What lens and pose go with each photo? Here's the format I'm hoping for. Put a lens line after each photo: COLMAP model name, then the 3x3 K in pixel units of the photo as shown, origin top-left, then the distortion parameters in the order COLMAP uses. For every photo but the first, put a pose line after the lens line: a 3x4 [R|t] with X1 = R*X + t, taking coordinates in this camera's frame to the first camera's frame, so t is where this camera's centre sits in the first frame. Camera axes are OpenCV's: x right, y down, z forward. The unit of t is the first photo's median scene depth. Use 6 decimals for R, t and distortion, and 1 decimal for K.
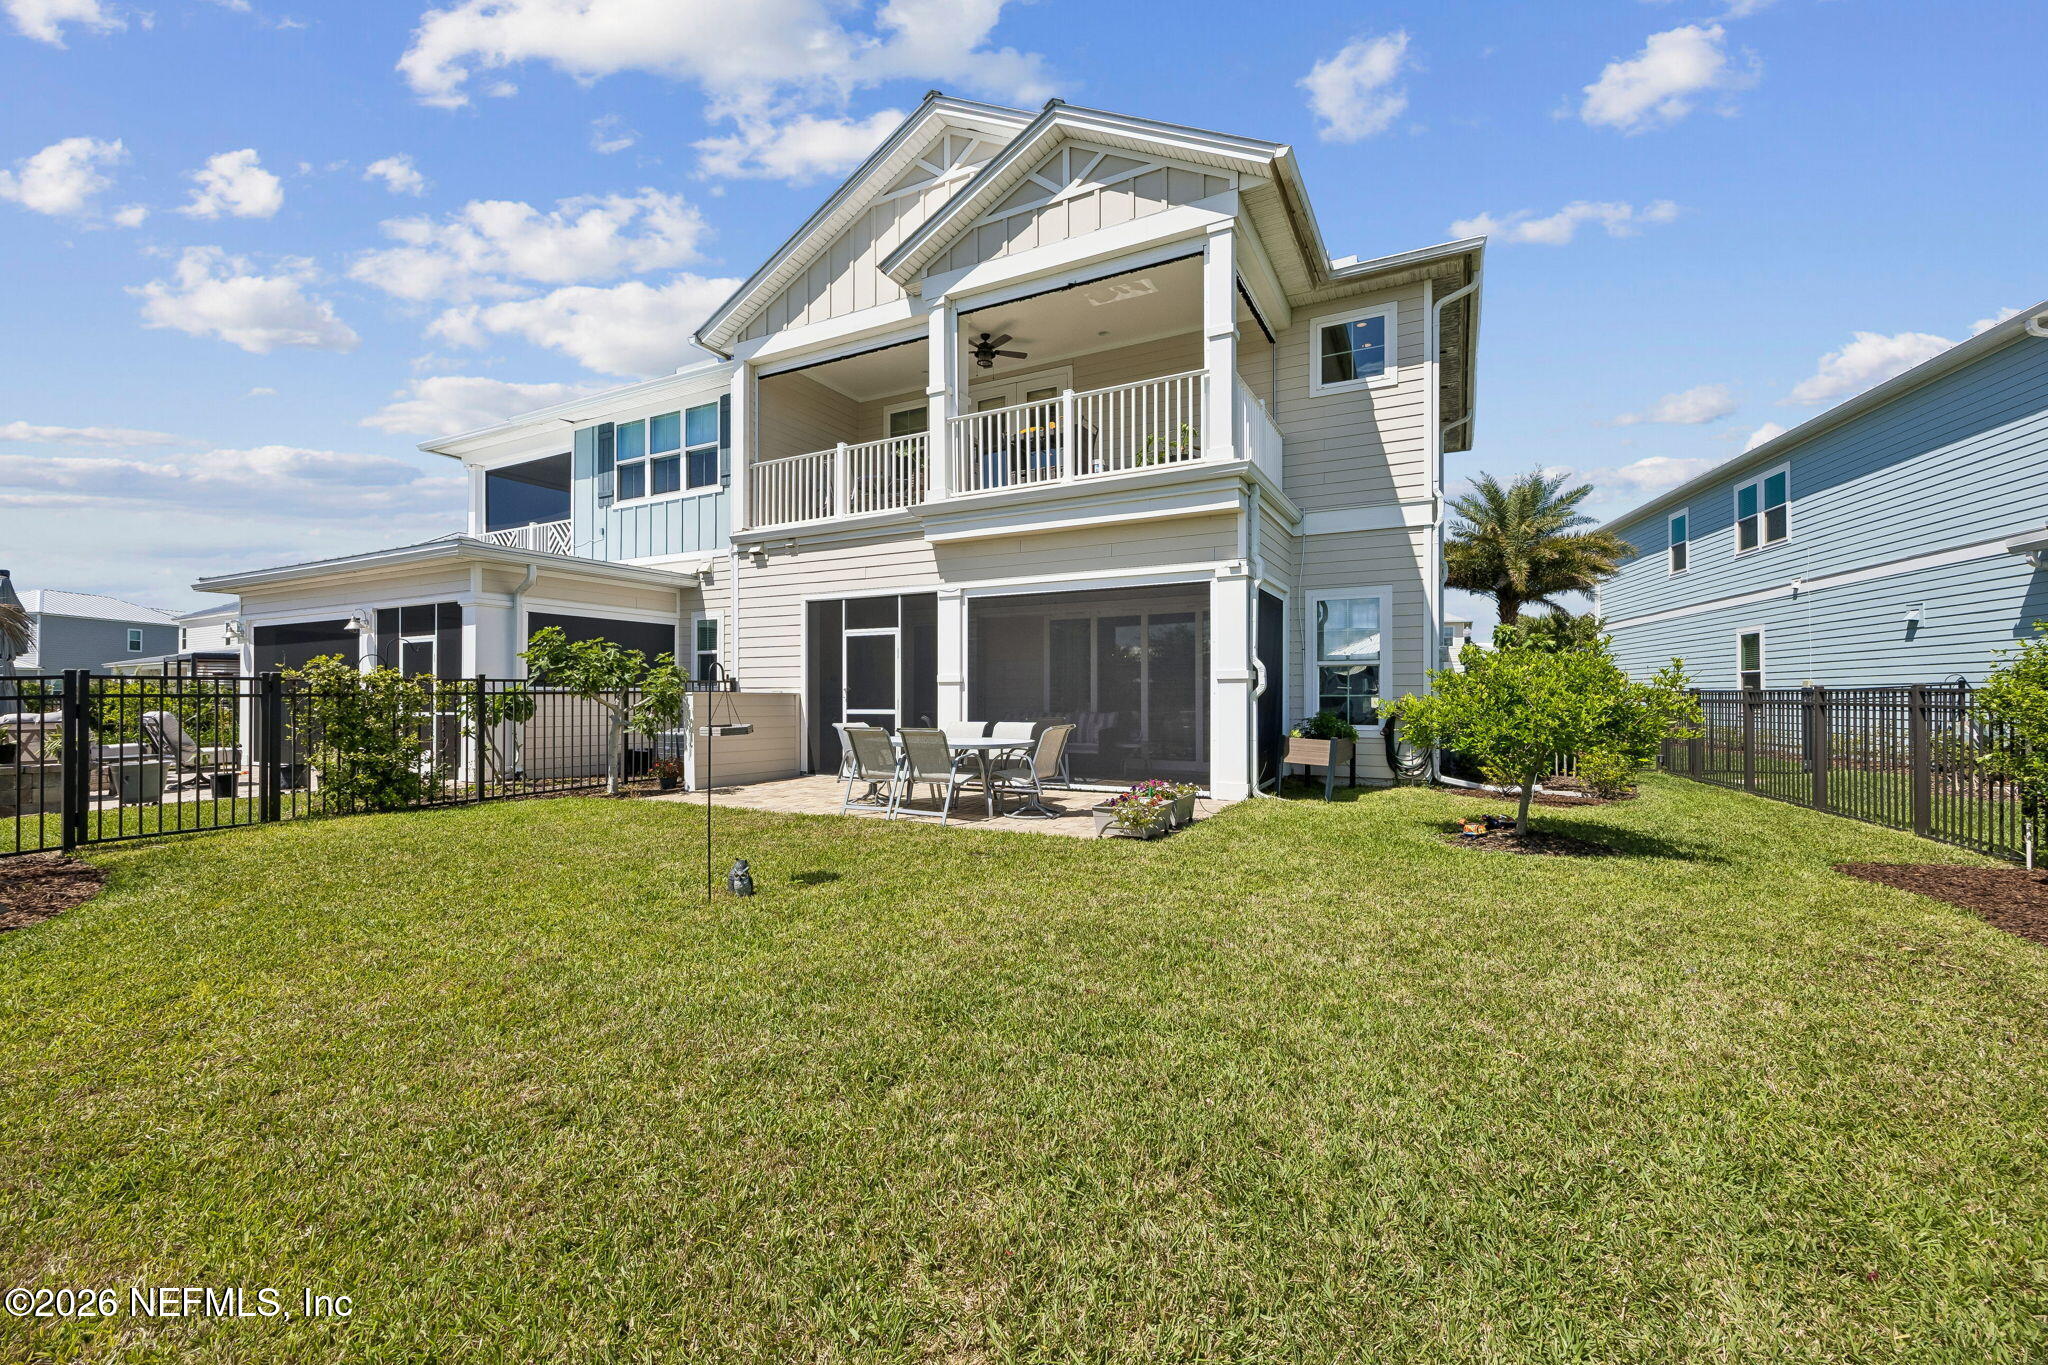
lens RADIAL K [[828.3, 0, 1018.1], [0, 828.3, 665.5], [0, 0, 1]] dist [0.014352, -0.000100]
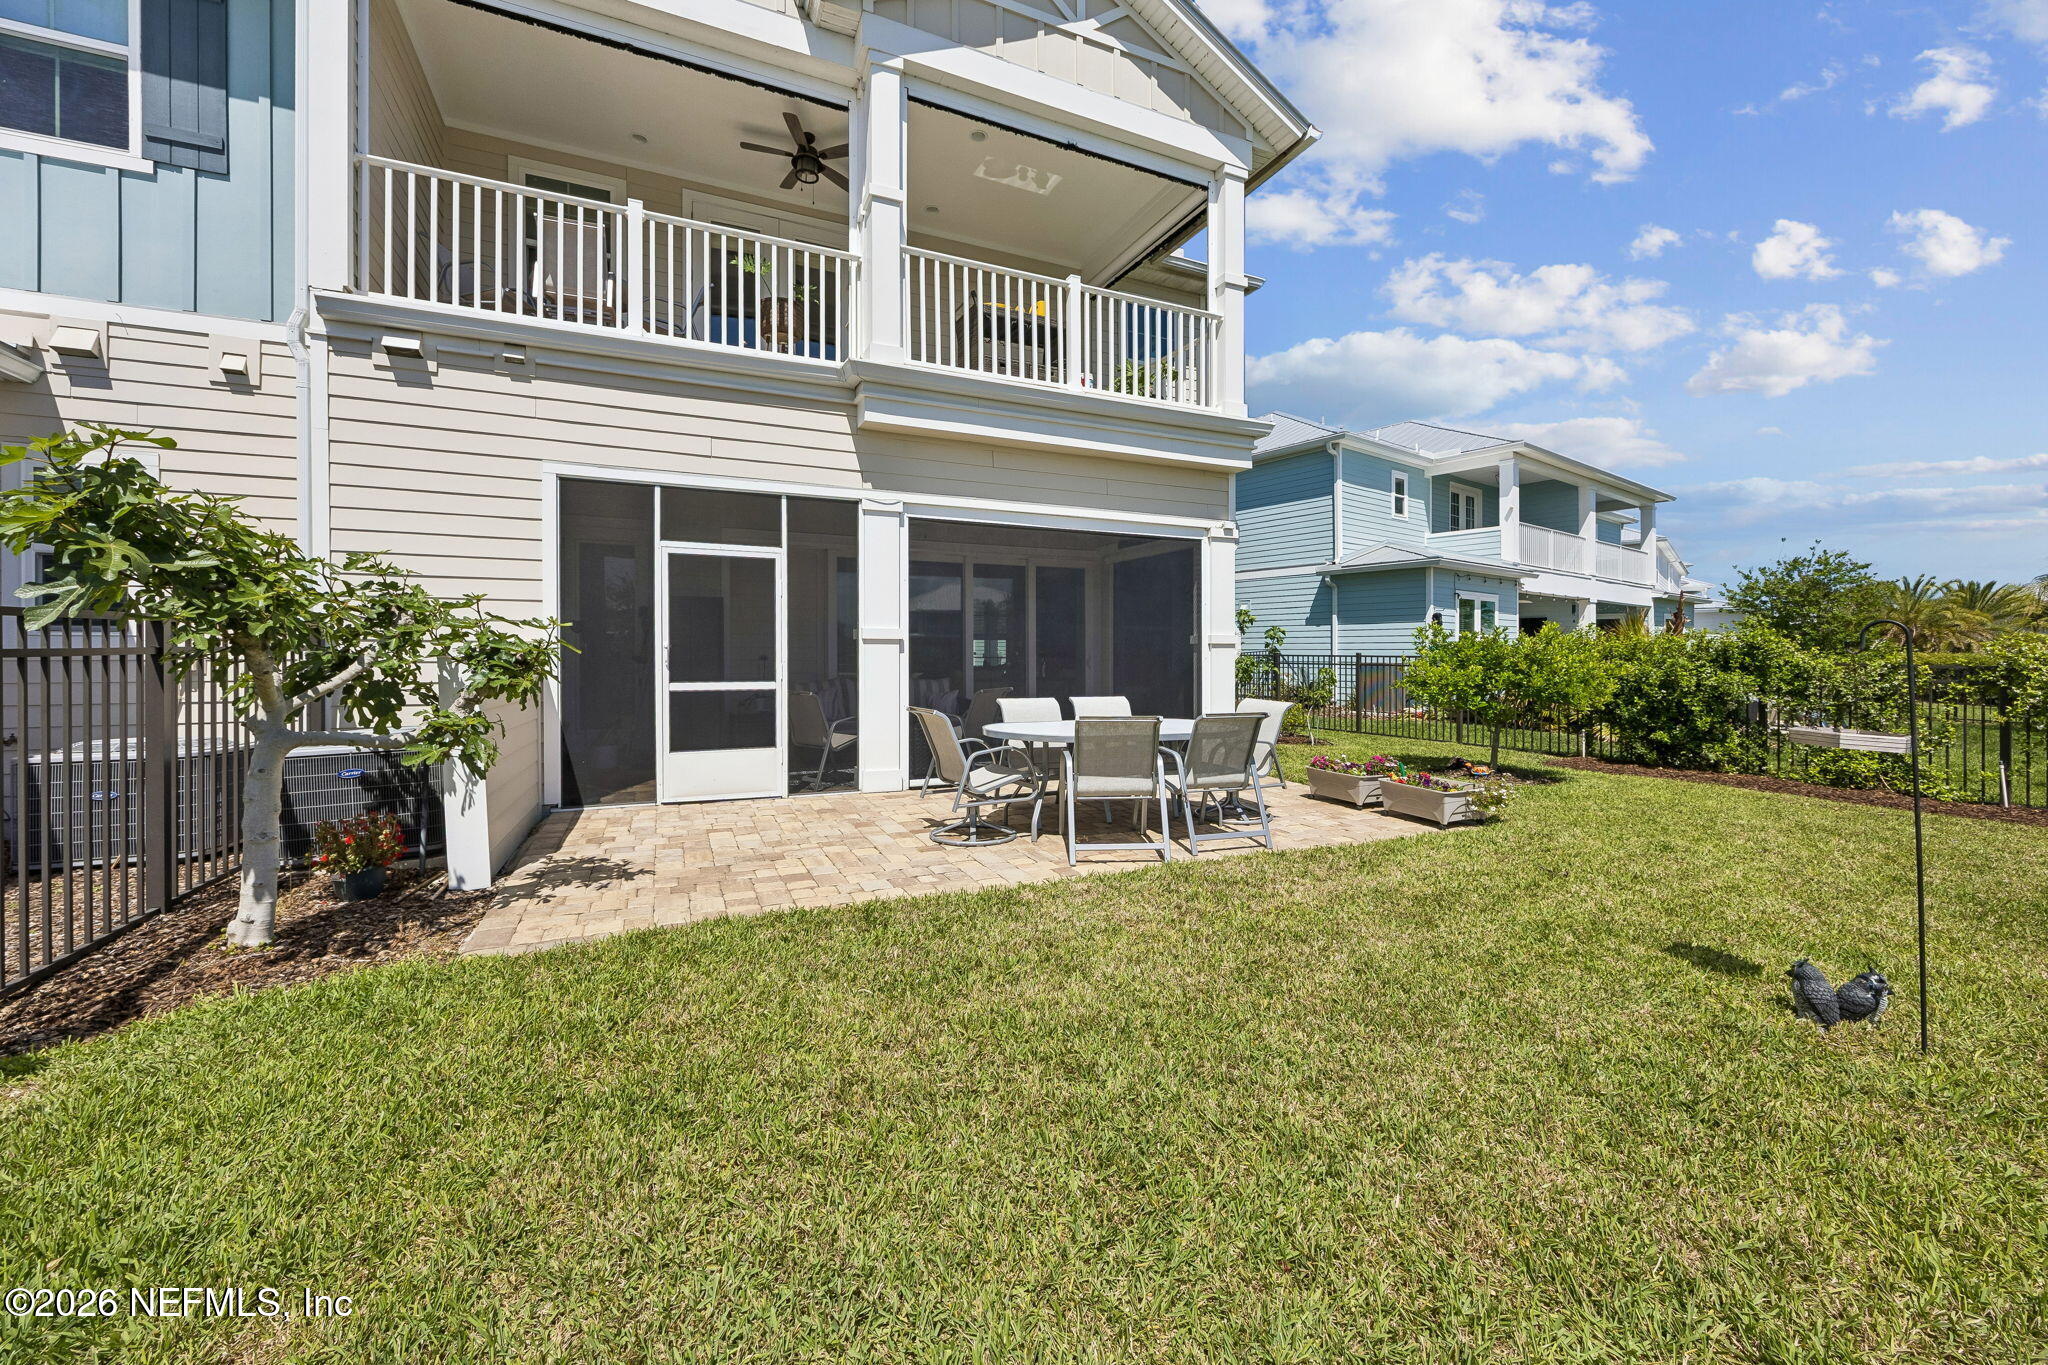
lens RADIAL K [[791.2, 0, 1027.0], [0, 791.2, 639.5], [0, 0, 1]] dist [-0.000698, -0.000503]
pose [[0.617173, 0.018723, 0.786605, -0.503273], [-0.036716, 0.999313, 0.005022, 0.012478], [-0.785971, -0.031980, 0.617436, 0.503137]]
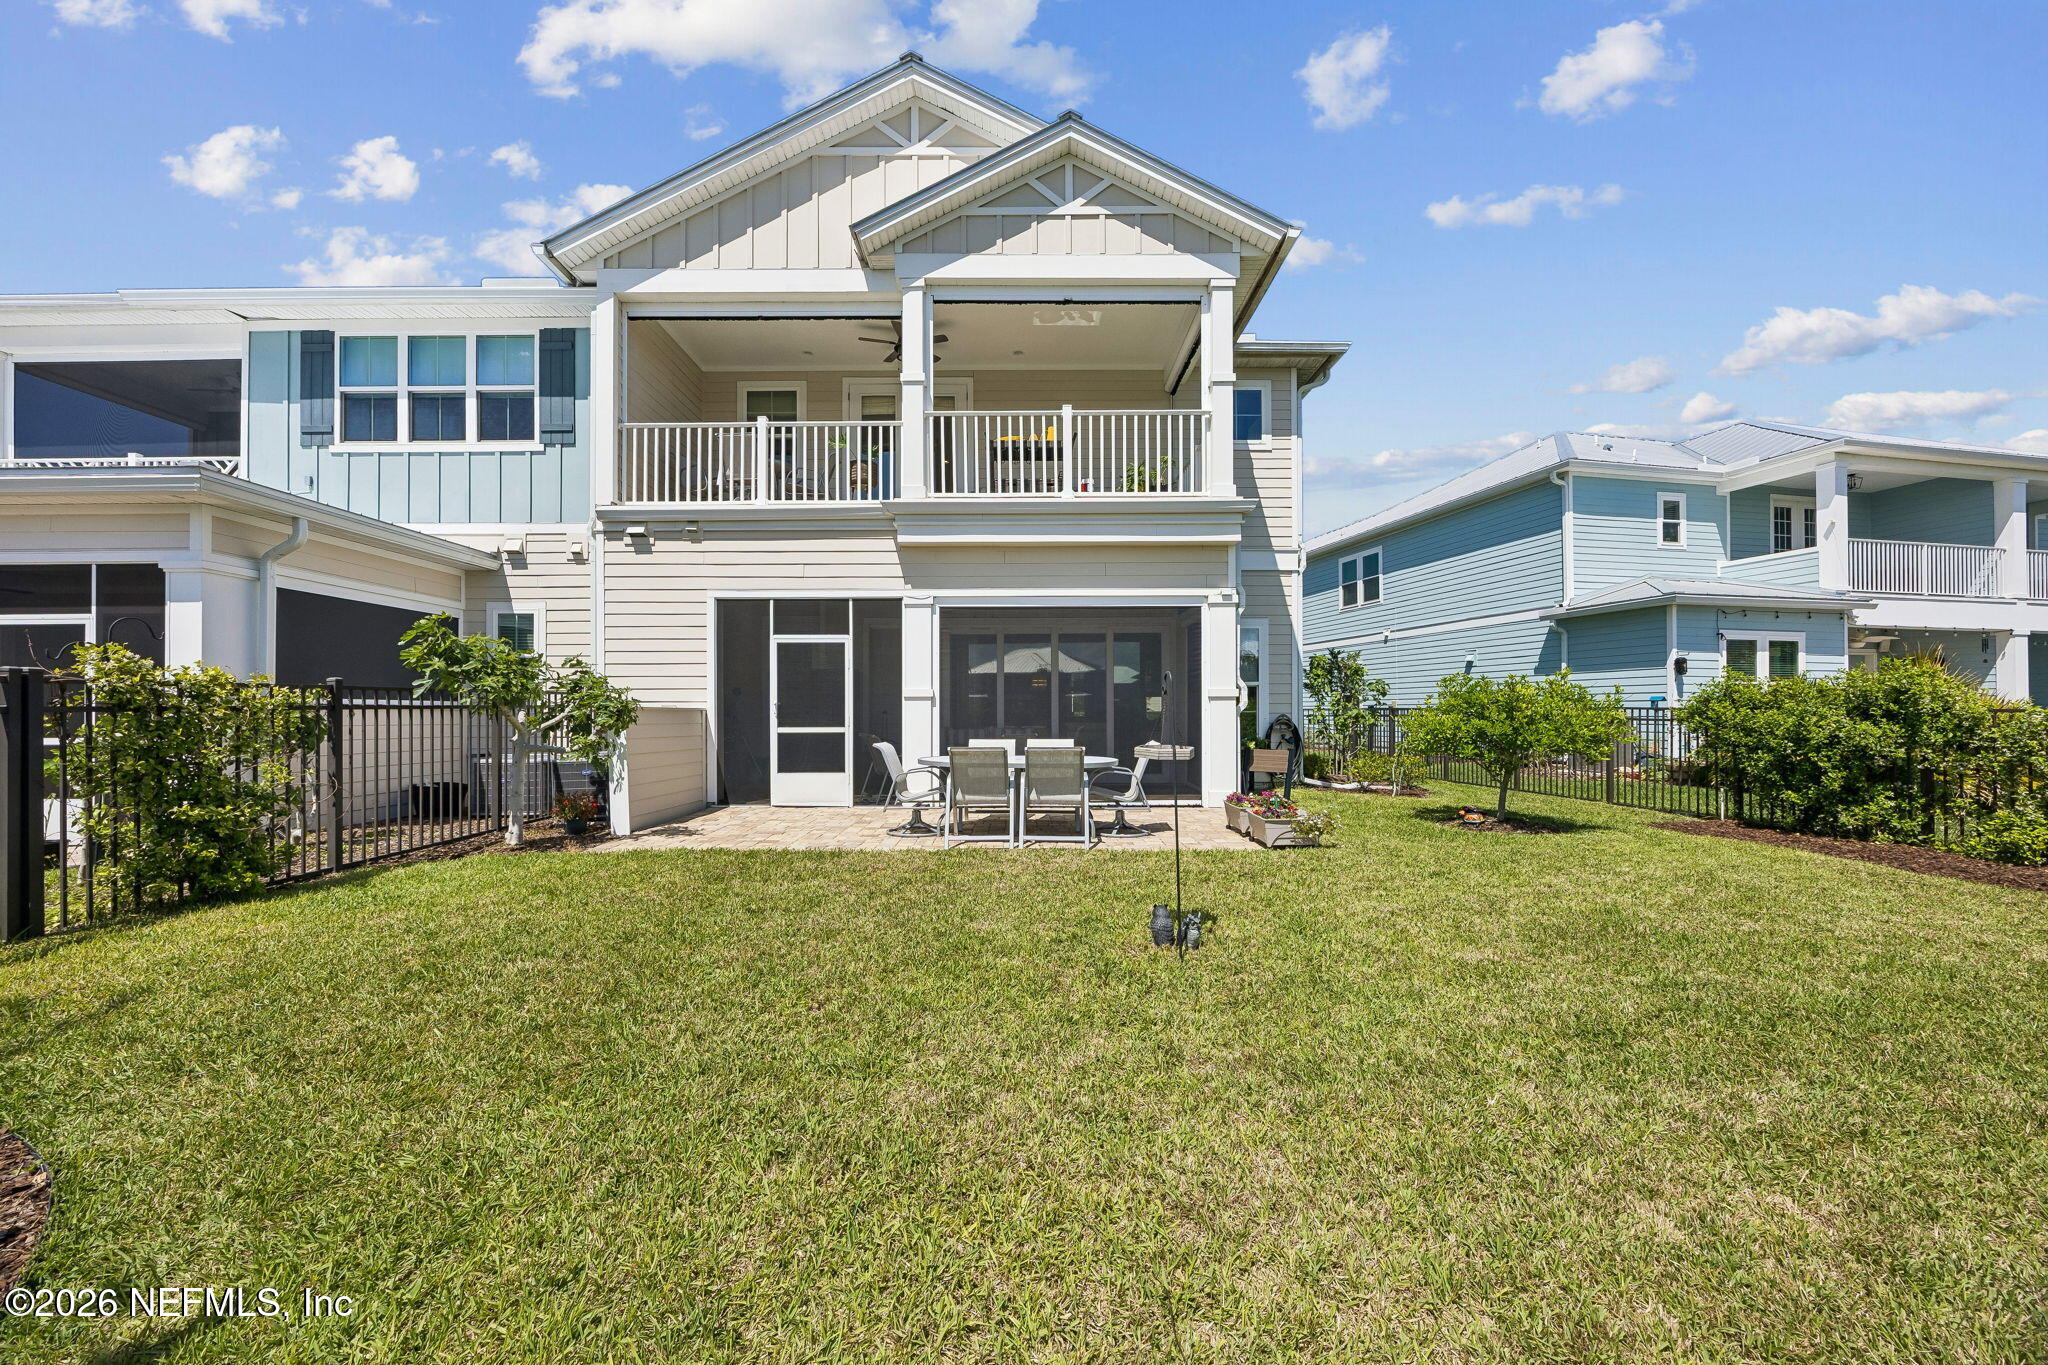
lens RADIAL K [[790.9, 0, 1025.5], [0, 790.9, 686.4], [0, 0, 1]] dist [-0.001208, -0.000127]
pose [[0.885350, 0.015320, 0.464673, -0.379515], [-0.017731, 0.999842, 0.000818, 0.005286], [-0.464587, -0.008963, 0.885482, 0.161088]]
